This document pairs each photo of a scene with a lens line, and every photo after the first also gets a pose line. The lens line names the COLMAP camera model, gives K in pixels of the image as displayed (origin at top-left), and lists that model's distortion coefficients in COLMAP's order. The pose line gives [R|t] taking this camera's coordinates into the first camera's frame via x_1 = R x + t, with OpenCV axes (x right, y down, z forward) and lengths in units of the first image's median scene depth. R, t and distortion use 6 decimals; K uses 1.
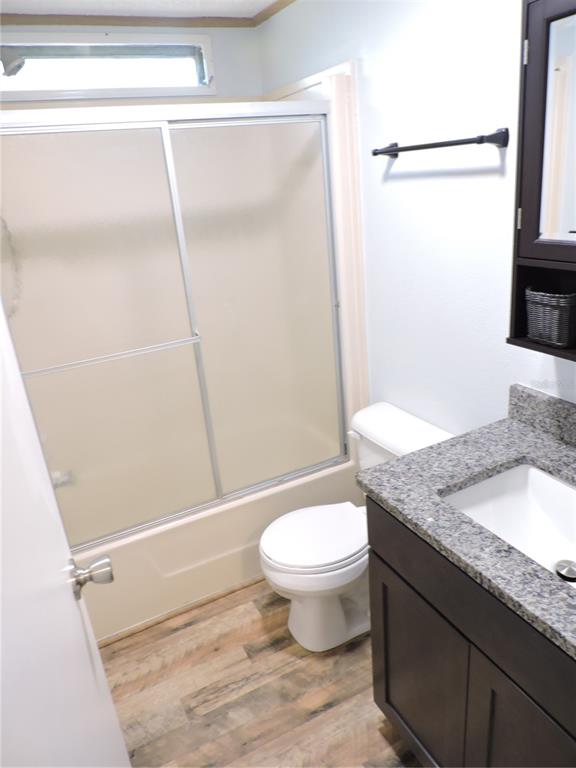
lens RADIAL K [[552.4, 0, 287.9], [0, 552.4, 386.1], [0, 0, 1]] dist [-0.013441, 0.000185]
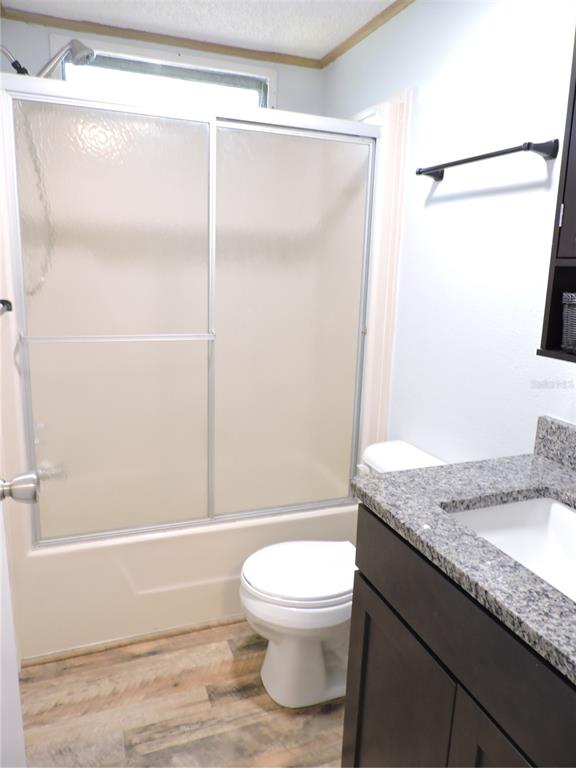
lens RADIAL K [[552.4, 0, 287.6], [0, 552.4, 382.6], [0, 0, 1]] dist [-0.013441, 0.000185]
pose [[0.987349, 0.138957, -0.076377, 0.052566], [-0.148730, 0.978591, -0.142262, 0.115186], [0.054973, 0.151822, 0.986878, 0.073958]]
